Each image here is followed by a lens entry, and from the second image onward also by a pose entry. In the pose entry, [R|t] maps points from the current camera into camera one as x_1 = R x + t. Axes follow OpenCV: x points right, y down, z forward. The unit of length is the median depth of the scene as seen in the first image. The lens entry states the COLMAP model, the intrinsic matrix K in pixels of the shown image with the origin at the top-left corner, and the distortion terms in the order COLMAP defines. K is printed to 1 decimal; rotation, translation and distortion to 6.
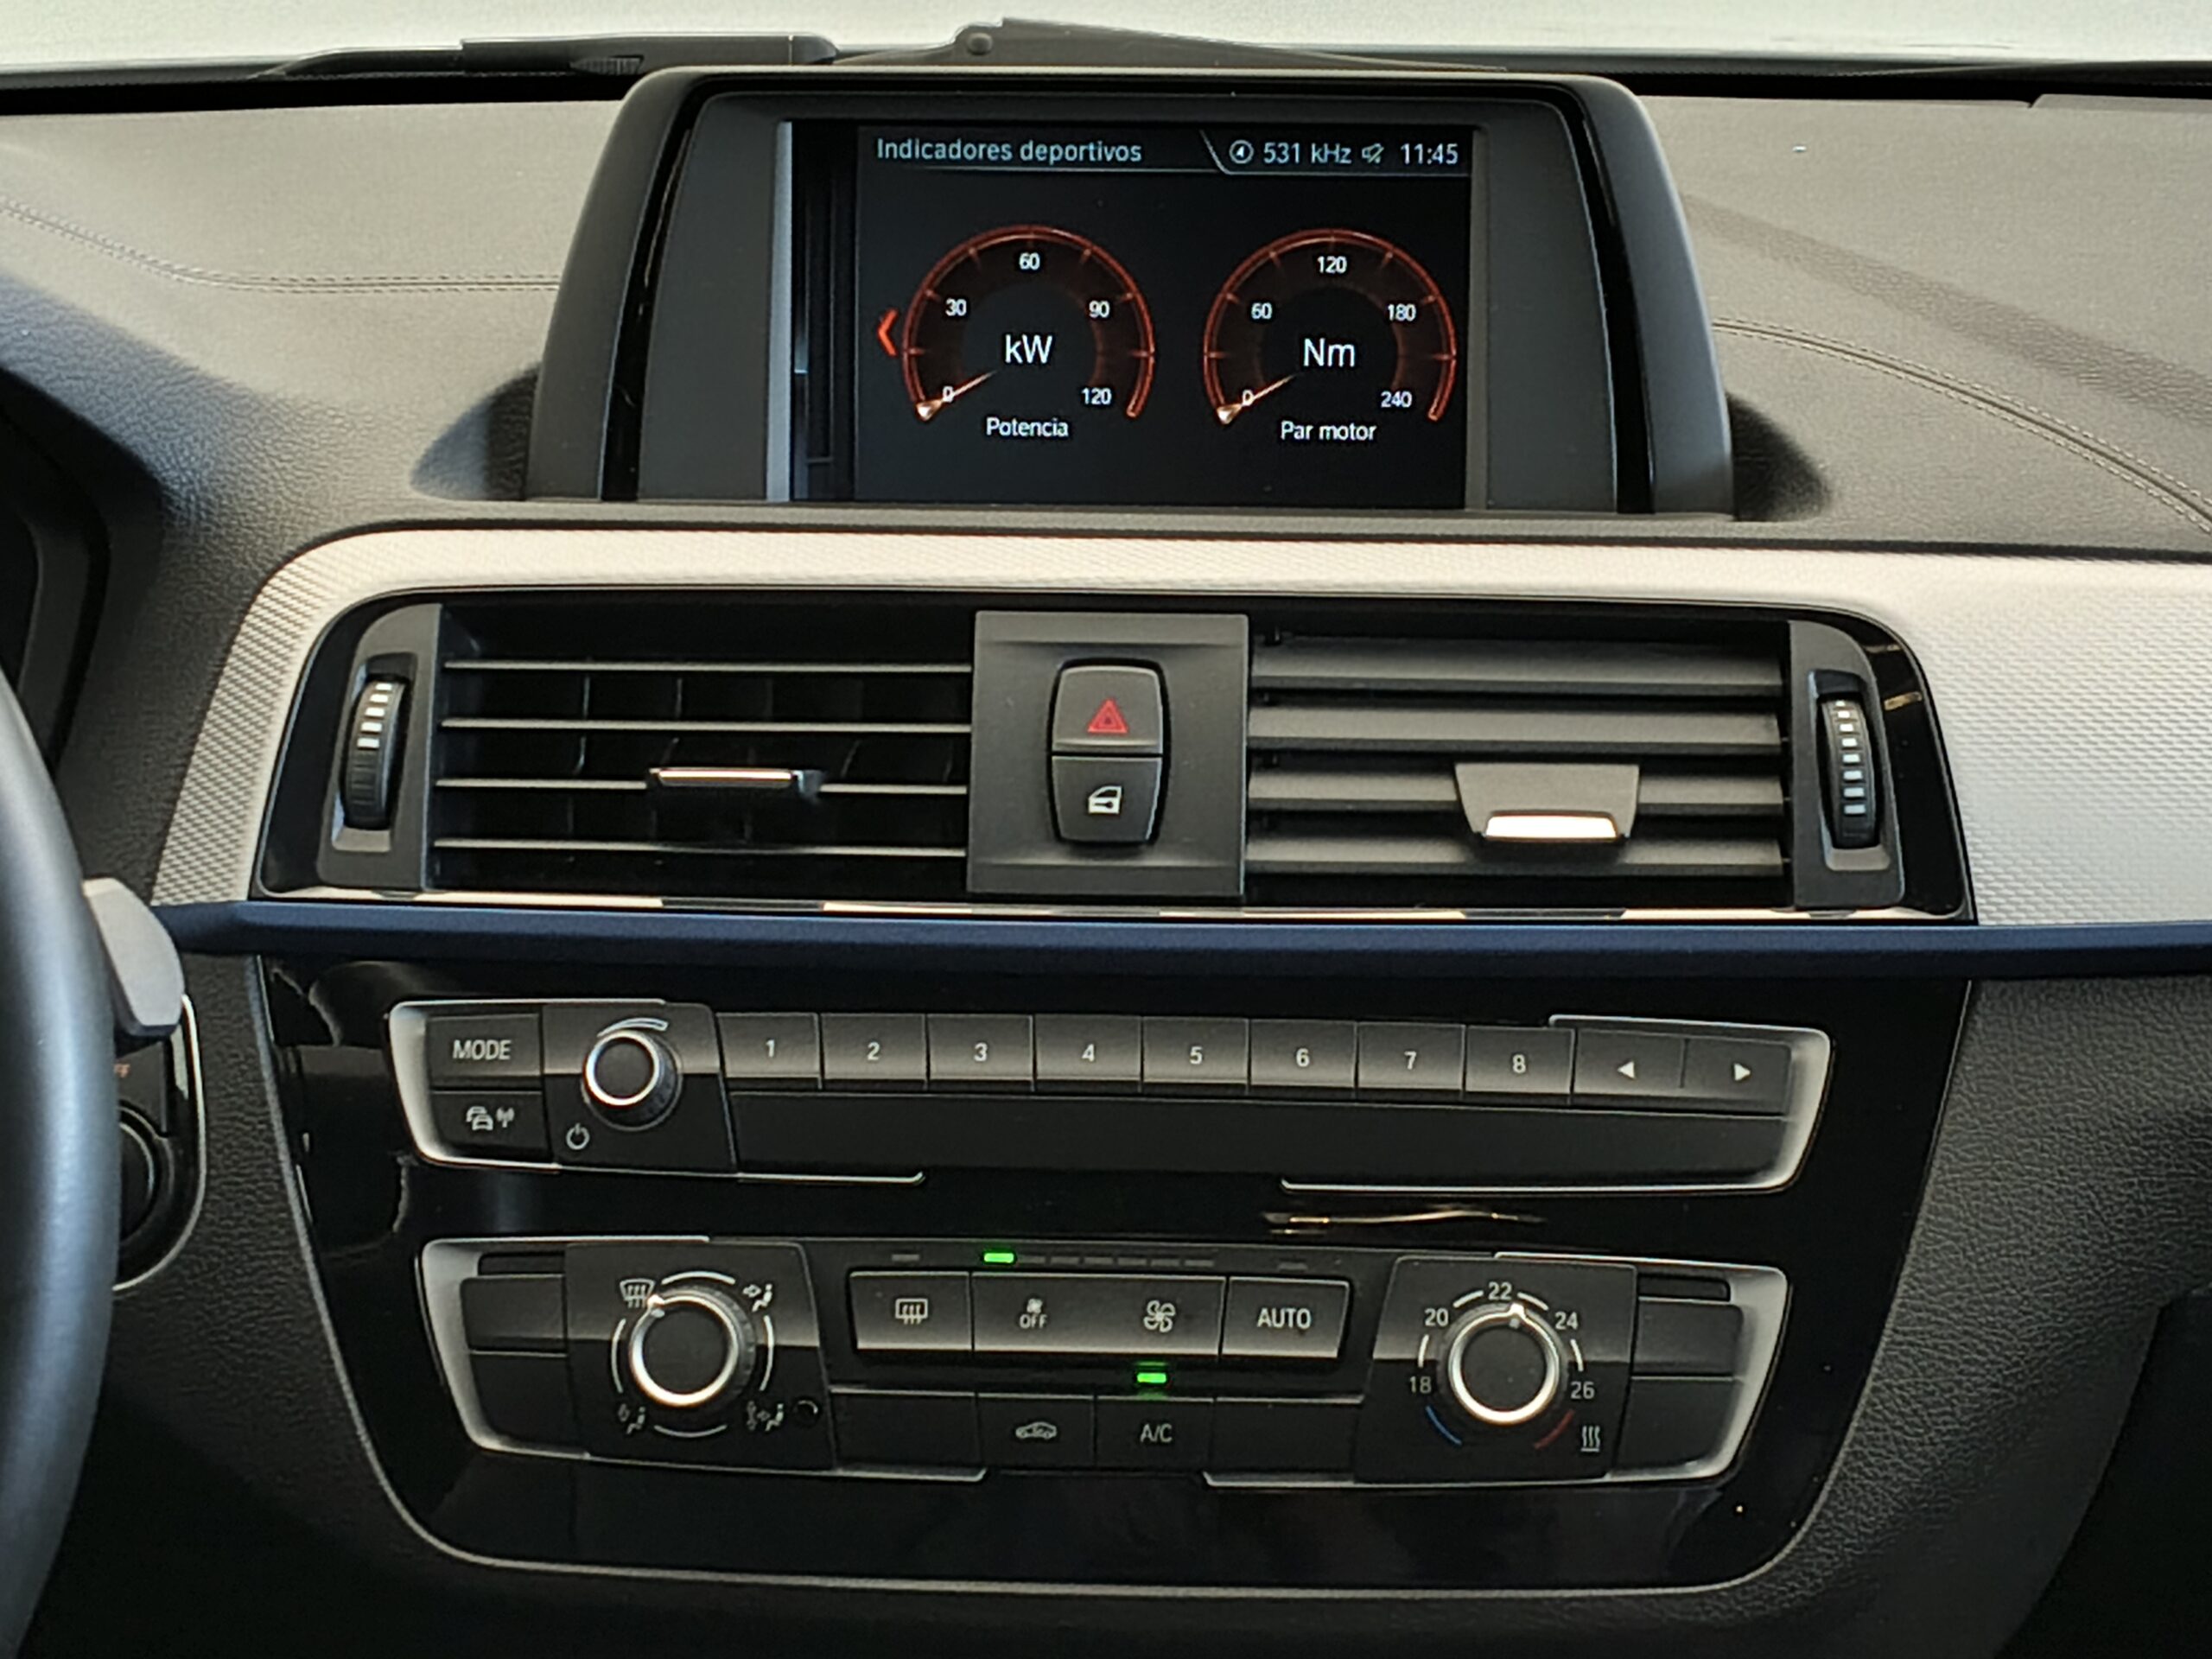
lens RADIAL K [[4261.0, 0, 1151.1], [0, 4261.0, 798.3], [0, 0, 1]] dist [0.122185, 0.000000]
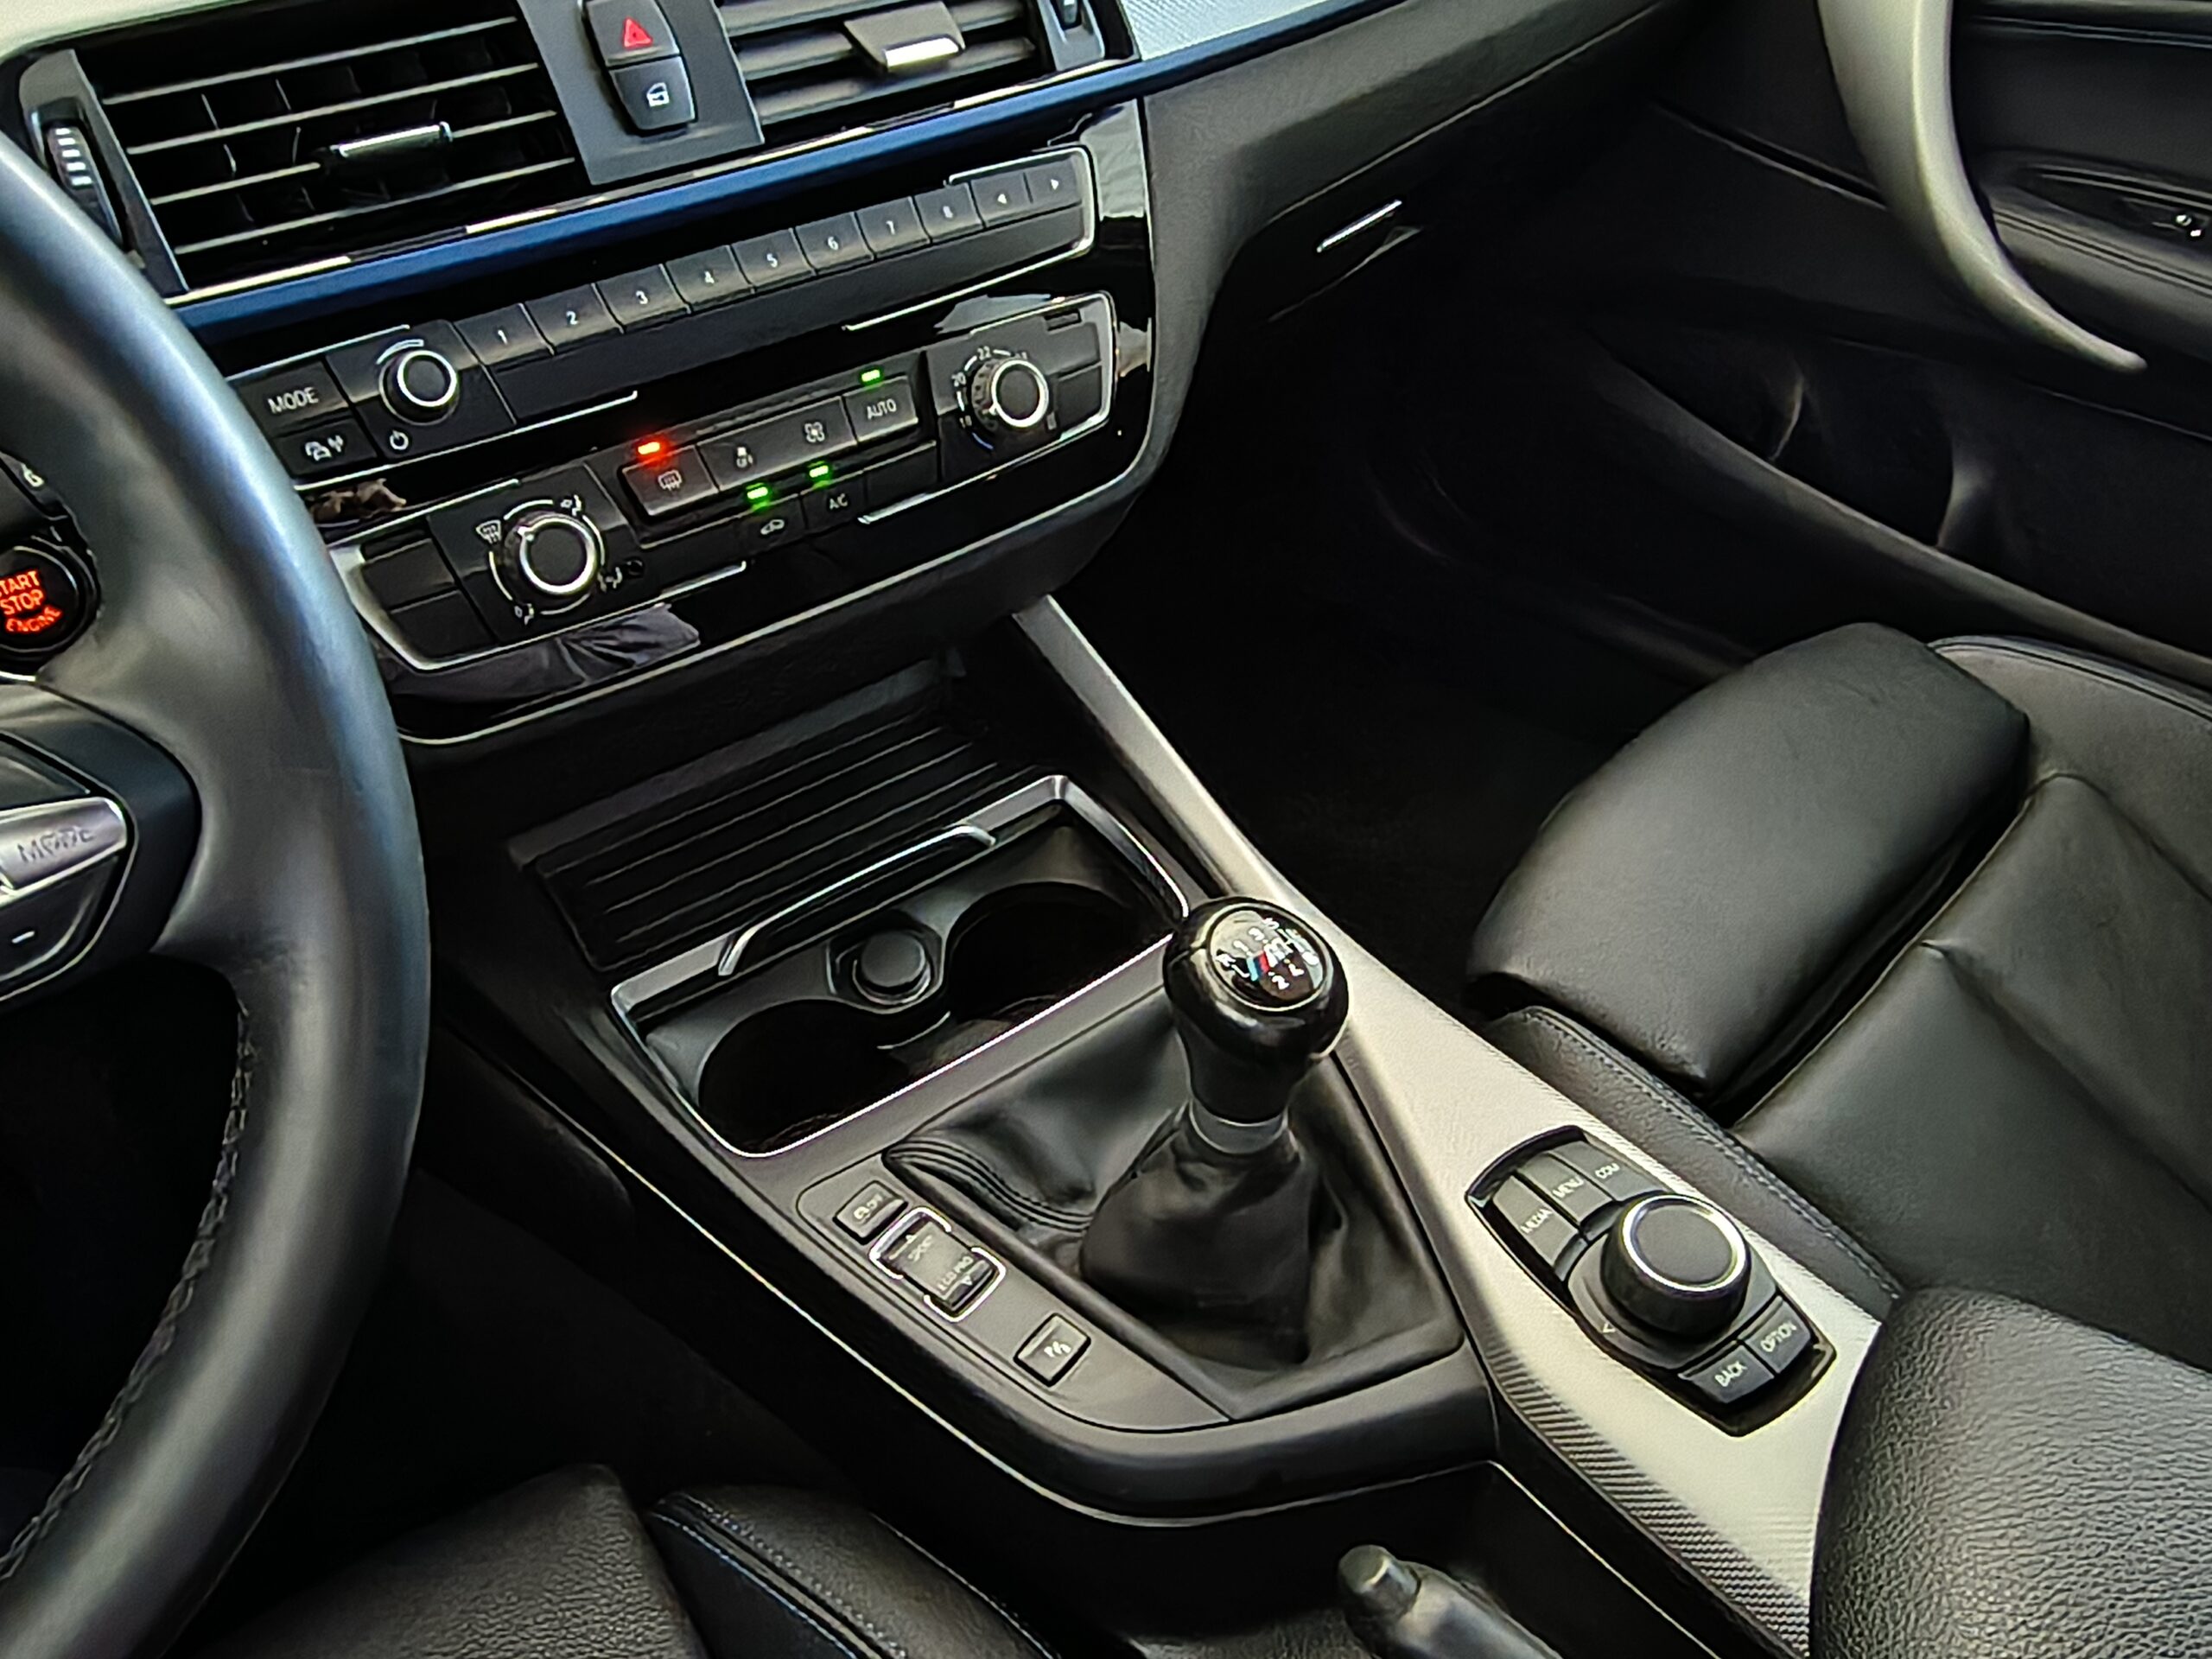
lens RADIAL K [[1606.2, 0, 1118.0], [0, 1606.2, 841.8], [0, 0, 1]] dist [-0.012835, 0.005010]
pose [[0.765778, -0.436388, 0.472387, -0.255348], [0.208679, 0.863408, 0.459325, 0.002141], [-0.608306, -0.253164, 0.752244, 0.434384]]
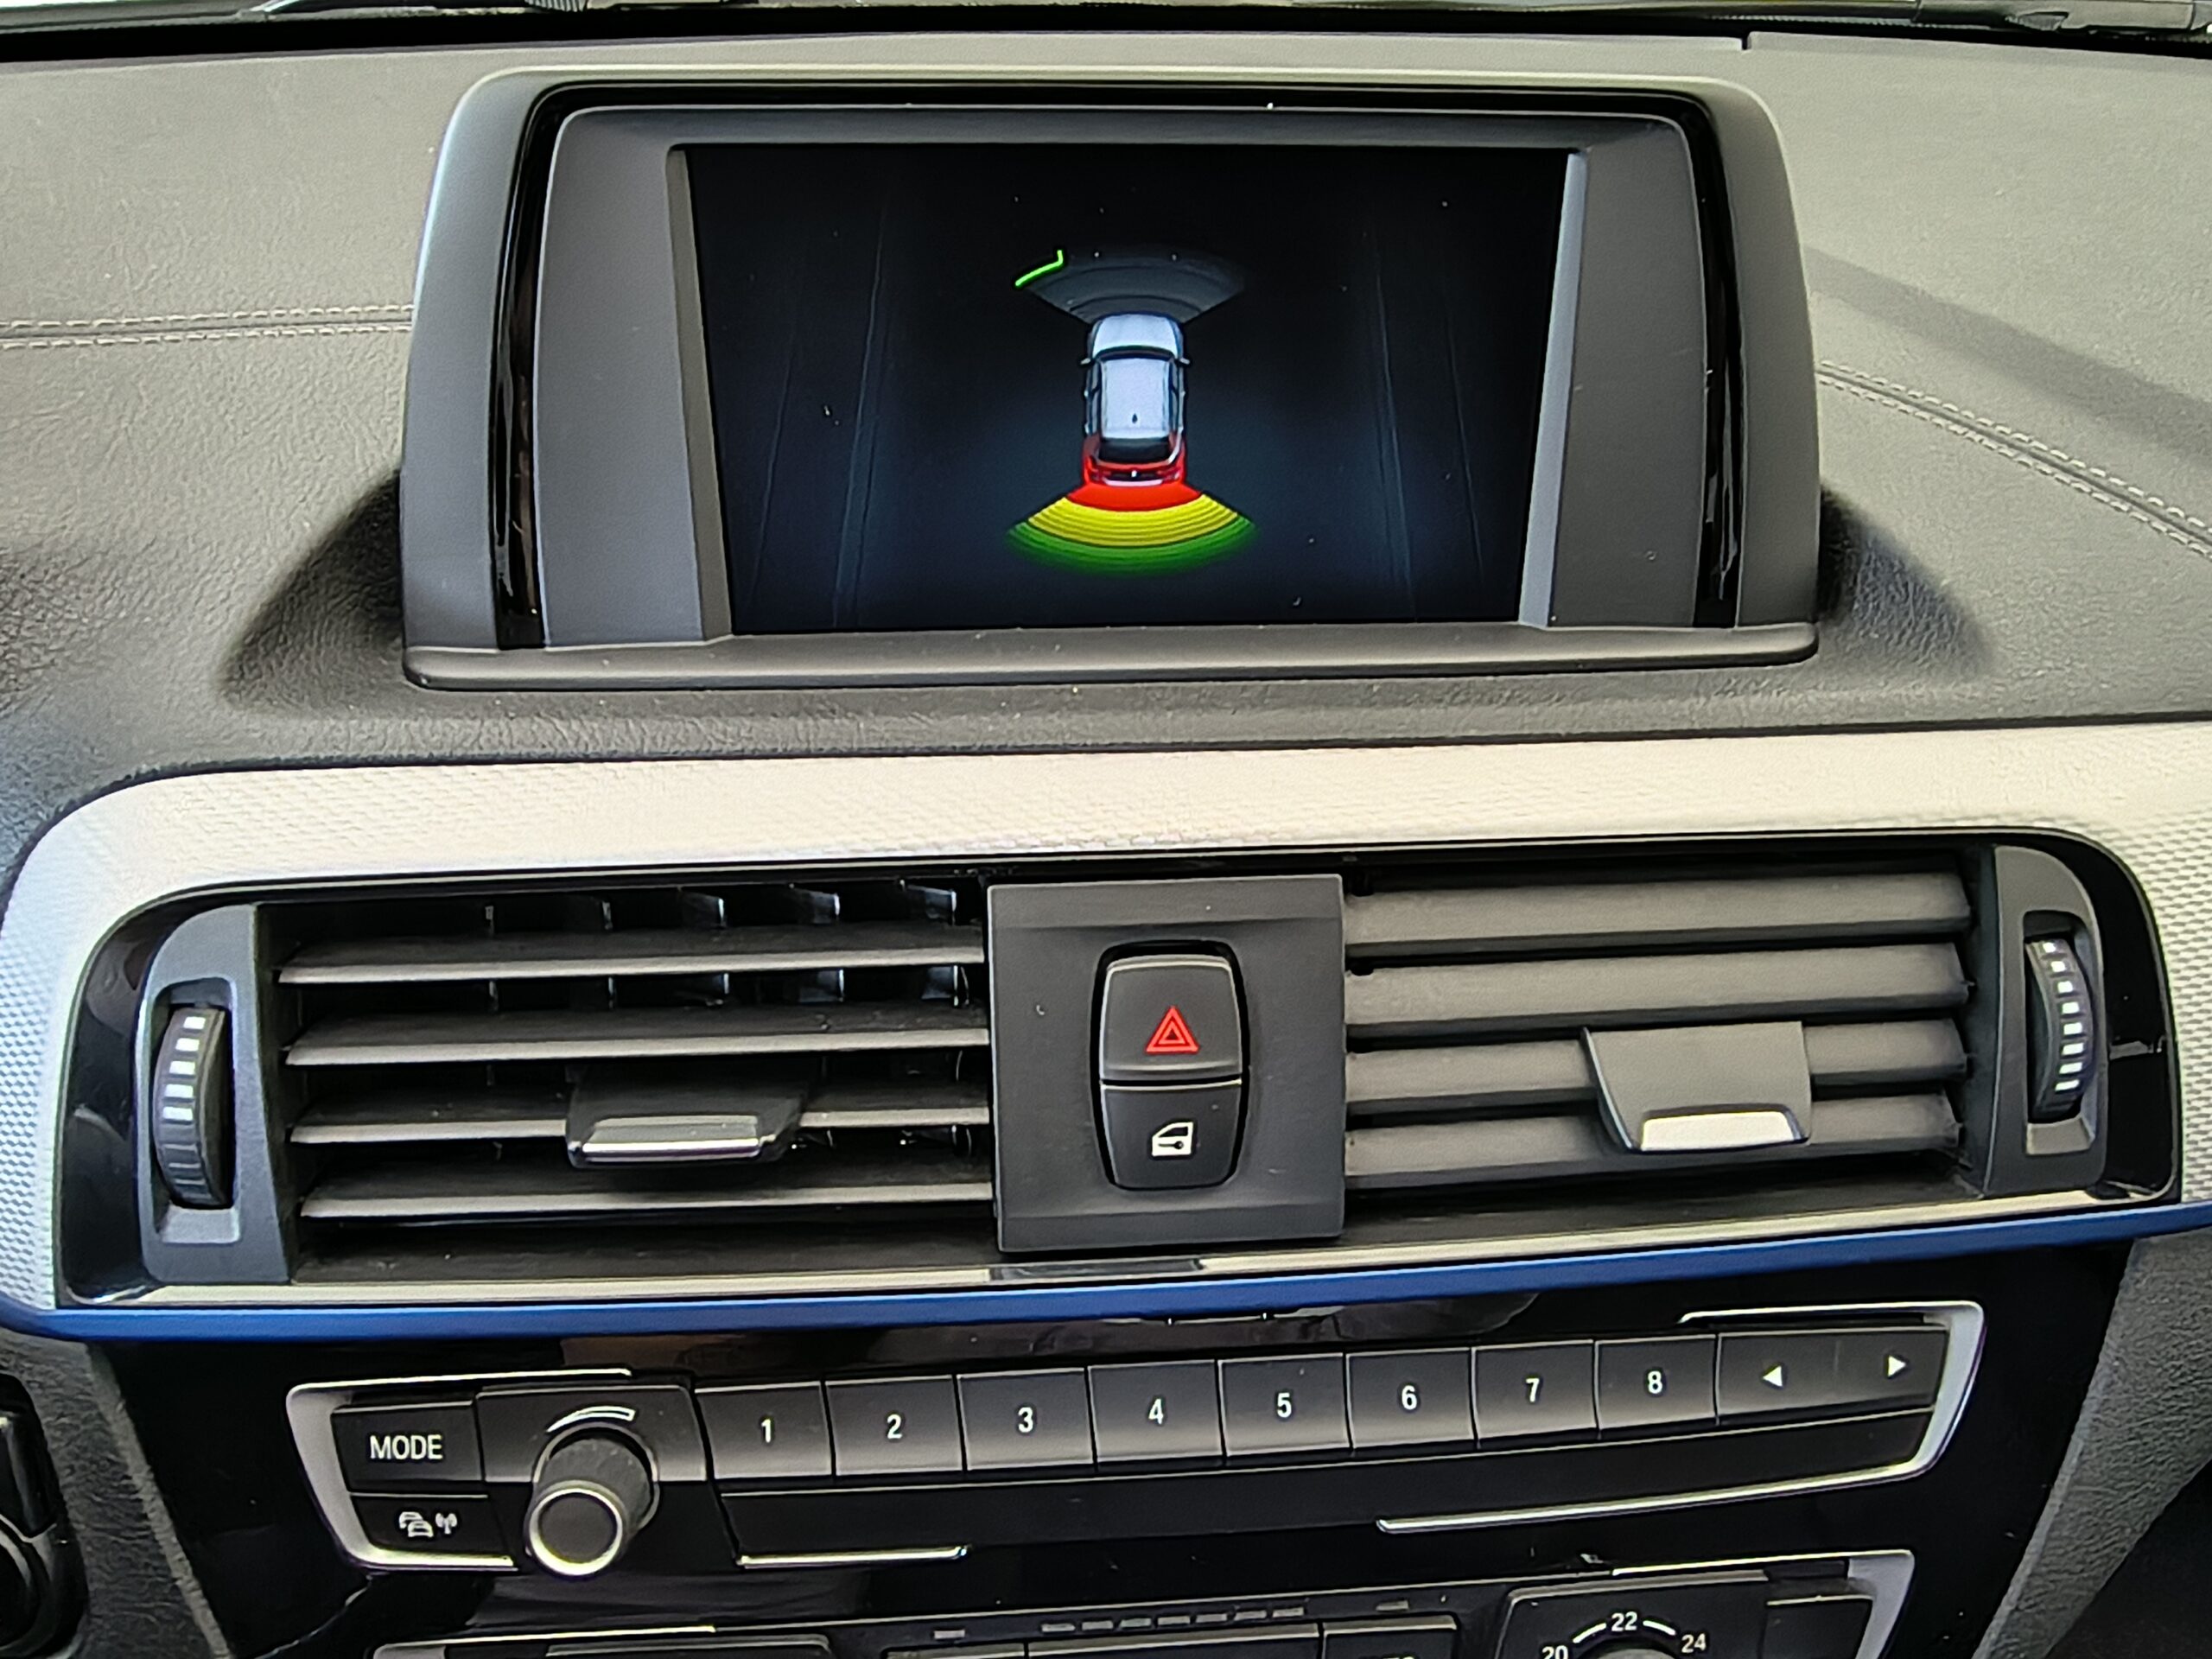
lens RADIAL K [[1500.0, 0, 1109.9], [0, 1500.0, 809.5], [0, 0, 1]] dist [-0.009265, 0.011836]
pose [[0.993322, -0.054079, 0.101917, -0.046648], [0.015351, 0.937442, 0.347804, -0.150712], [-0.114350, -0.343917, 0.932011, 0.763289]]
